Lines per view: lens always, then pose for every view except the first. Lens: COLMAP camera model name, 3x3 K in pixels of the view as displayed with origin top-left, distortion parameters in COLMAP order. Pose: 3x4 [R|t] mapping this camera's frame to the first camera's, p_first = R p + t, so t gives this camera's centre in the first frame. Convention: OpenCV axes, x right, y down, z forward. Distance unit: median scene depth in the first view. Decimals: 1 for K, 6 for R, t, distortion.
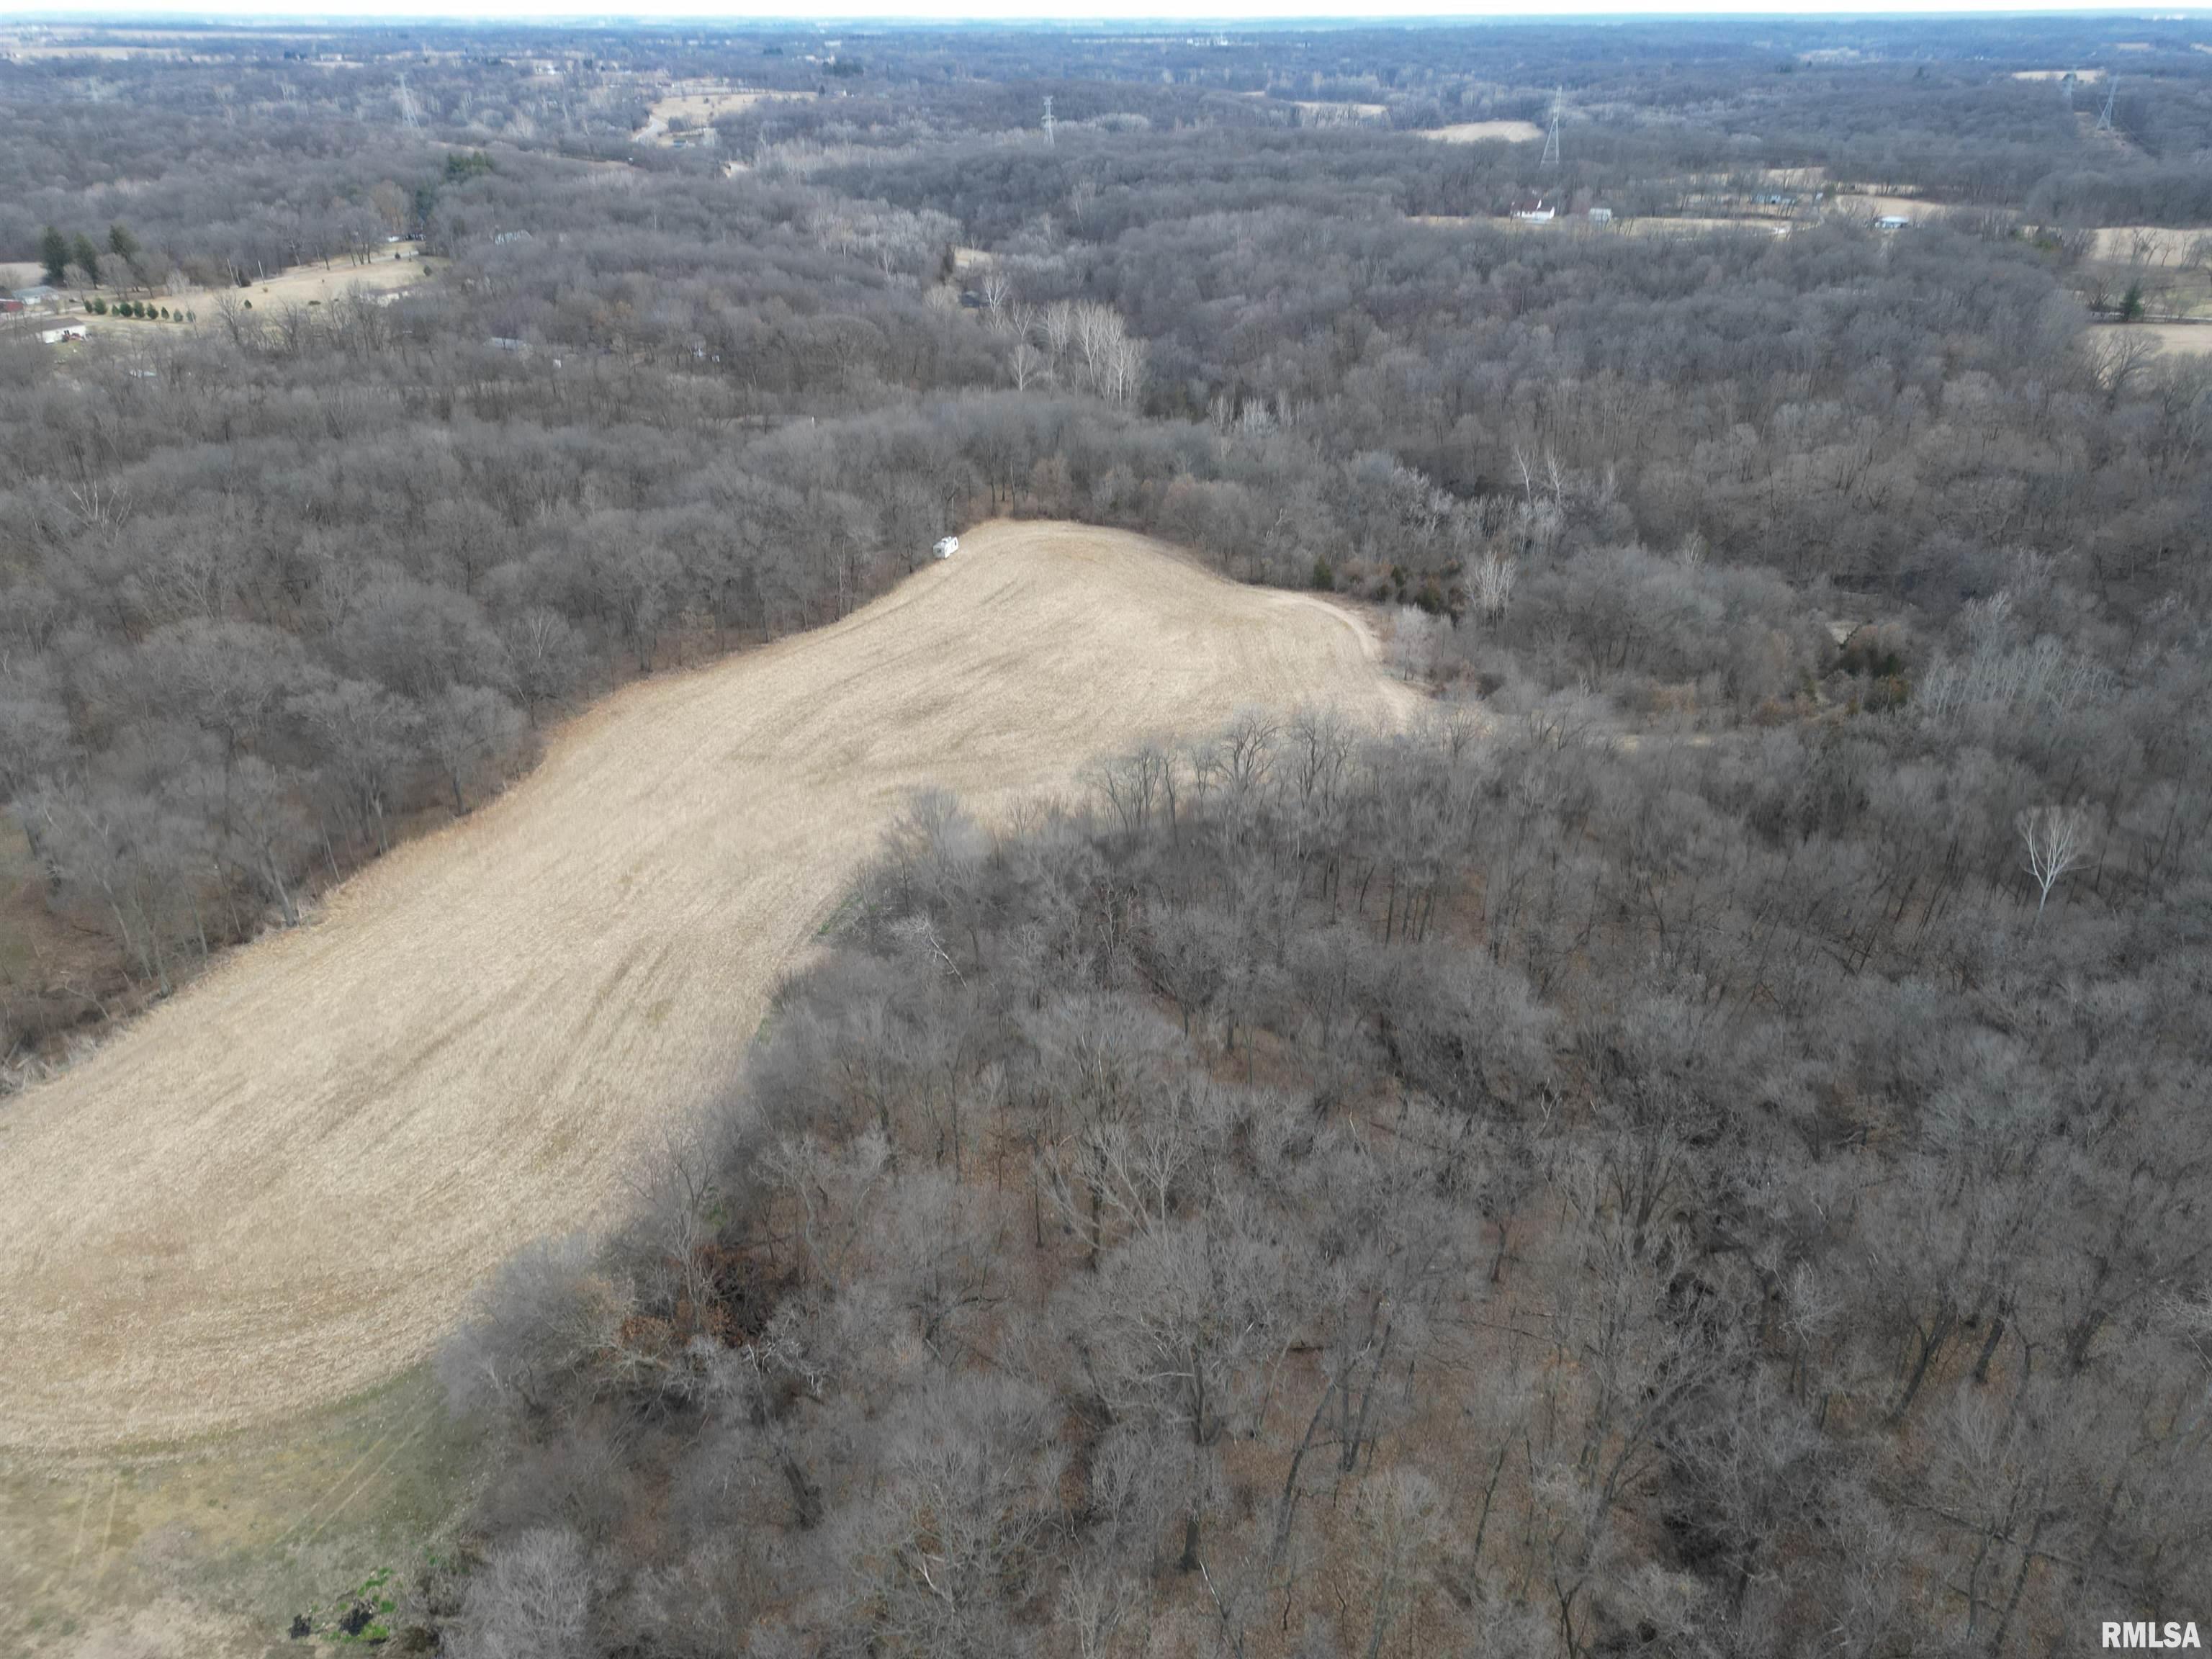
lens RADIAL K [[1522.8, 0, 1101.5], [0, 1522.8, 832.3], [0, 0, 1]] dist [0.069090, -0.057276]
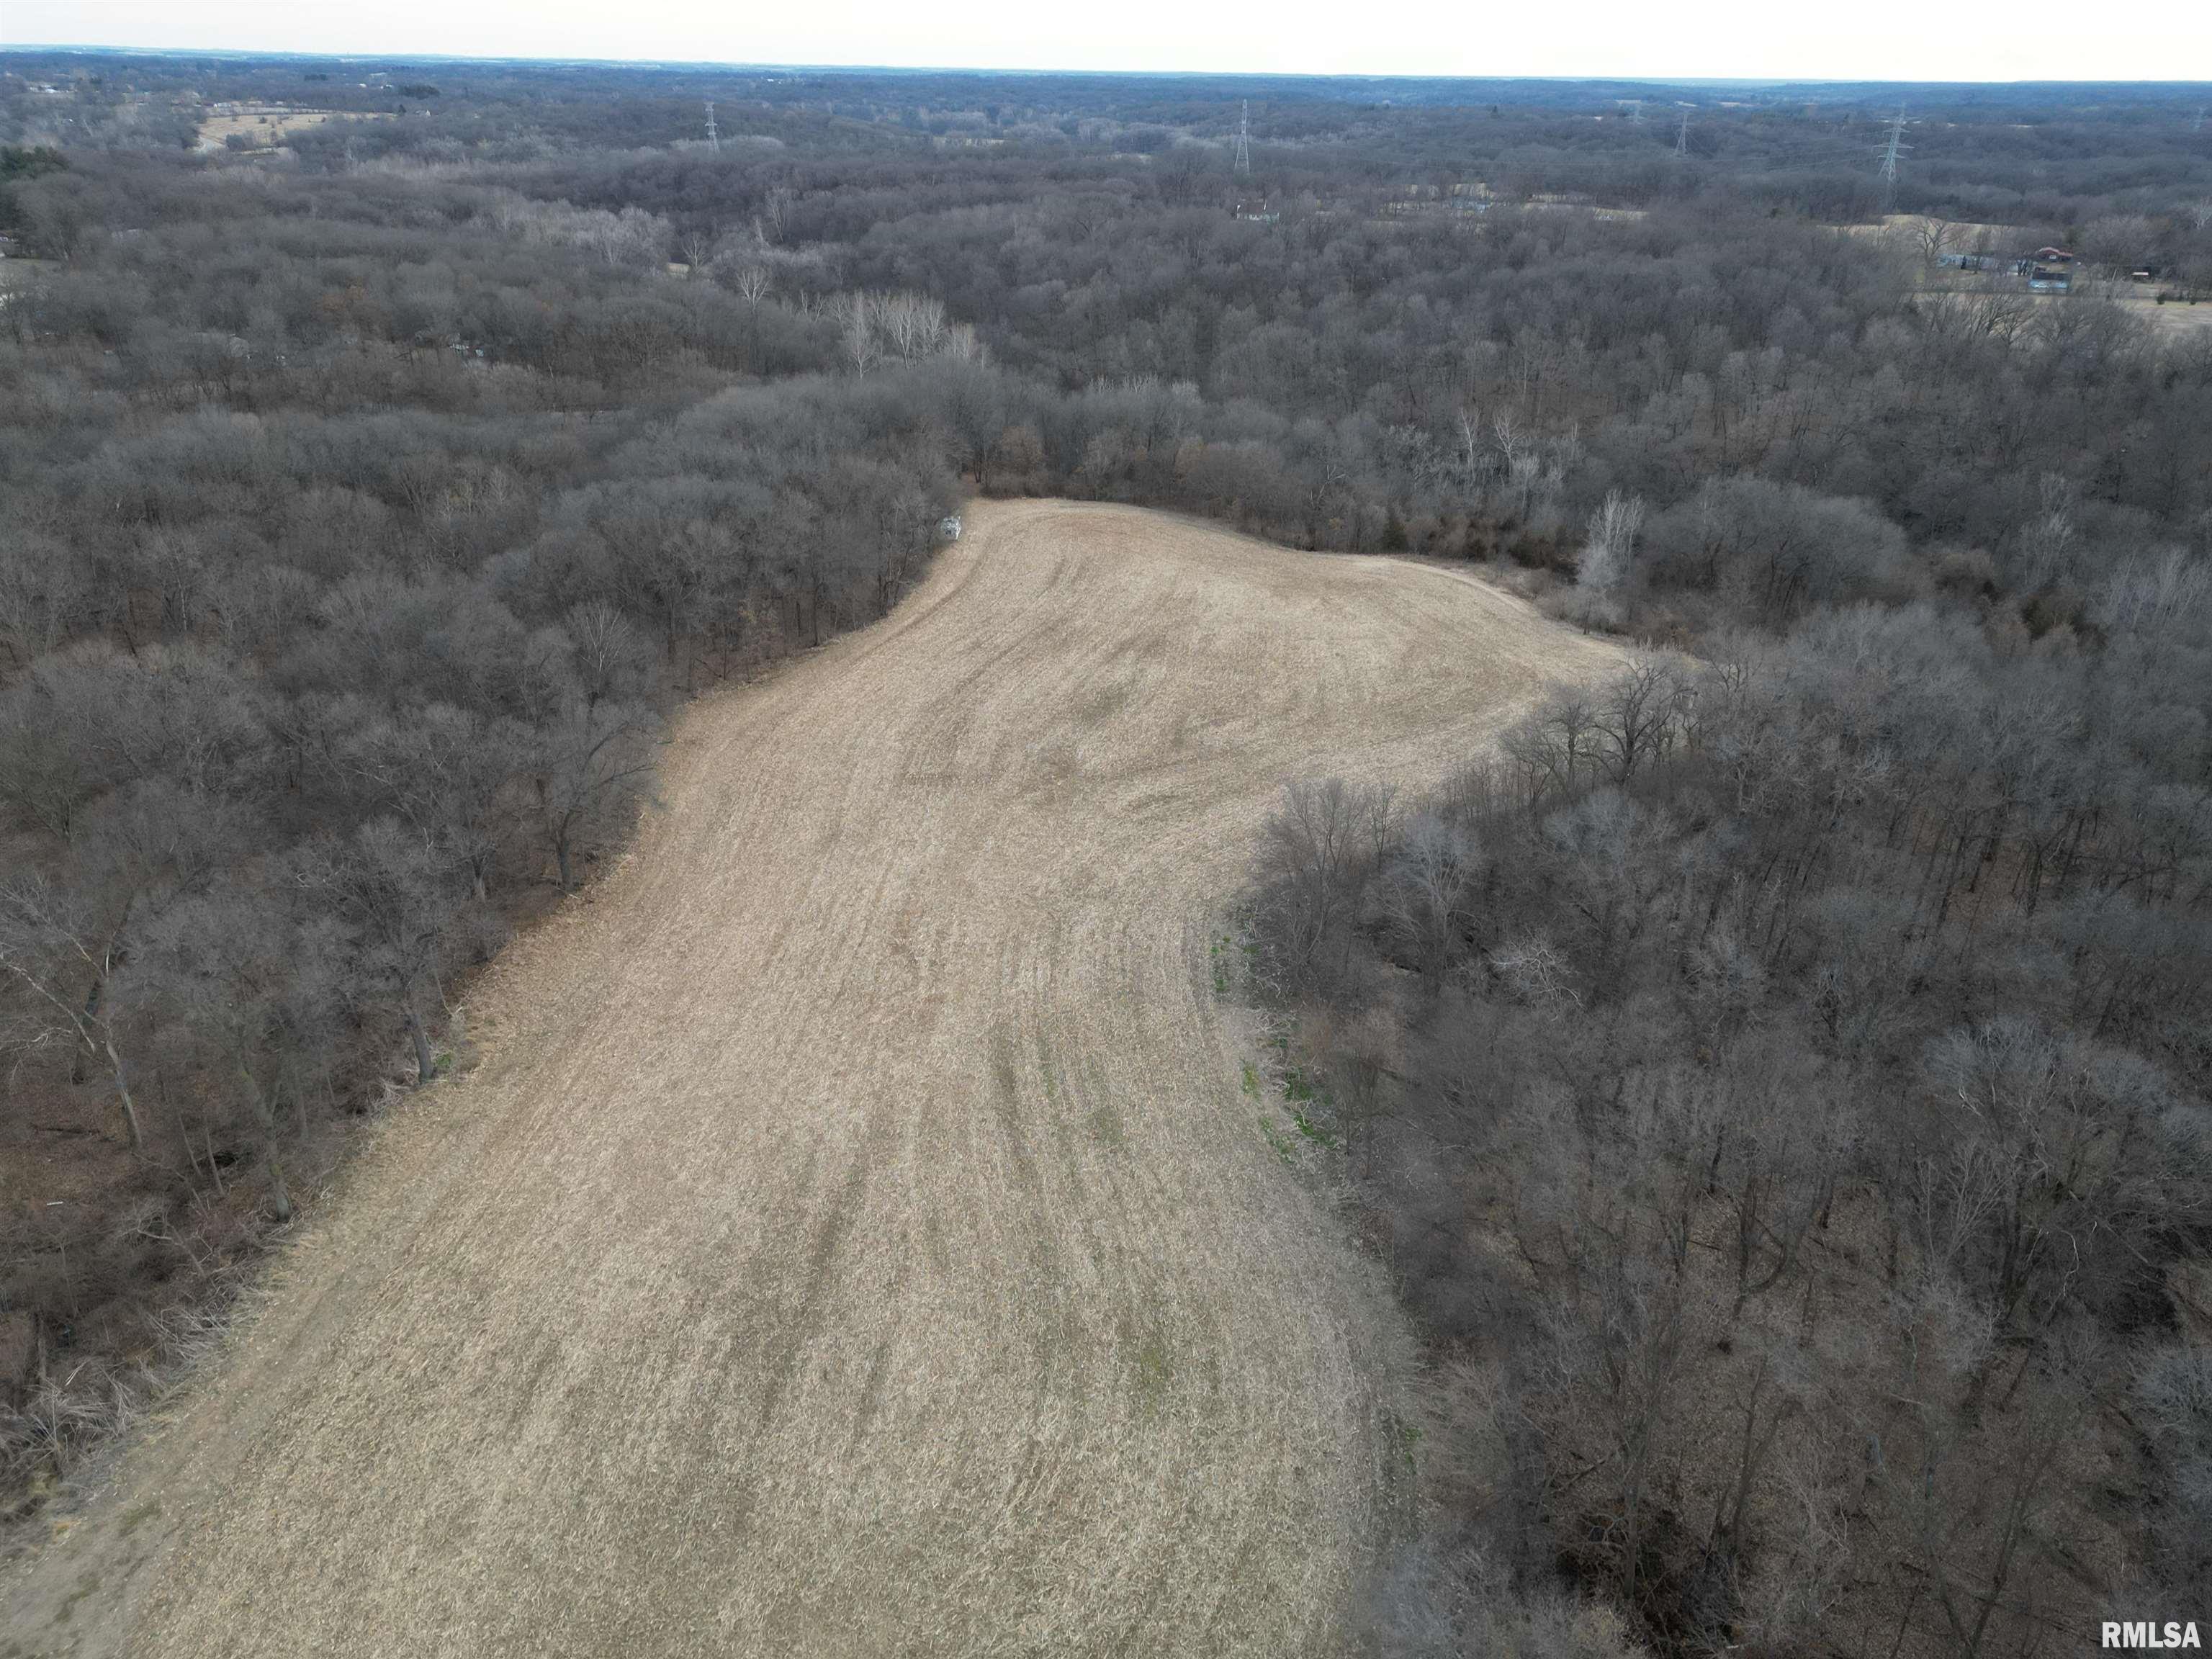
lens RADIAL K [[1522.8, 0, 1112.3], [0, 1522.8, 827.9], [0, 0, 1]] dist [0.069090, -0.057276]
pose [[0.968757, -0.092554, 0.230093, -0.173883], [0.098246, 0.995072, -0.013376, -0.003222], [-0.227721, 0.035564, 0.973077, 0.135880]]
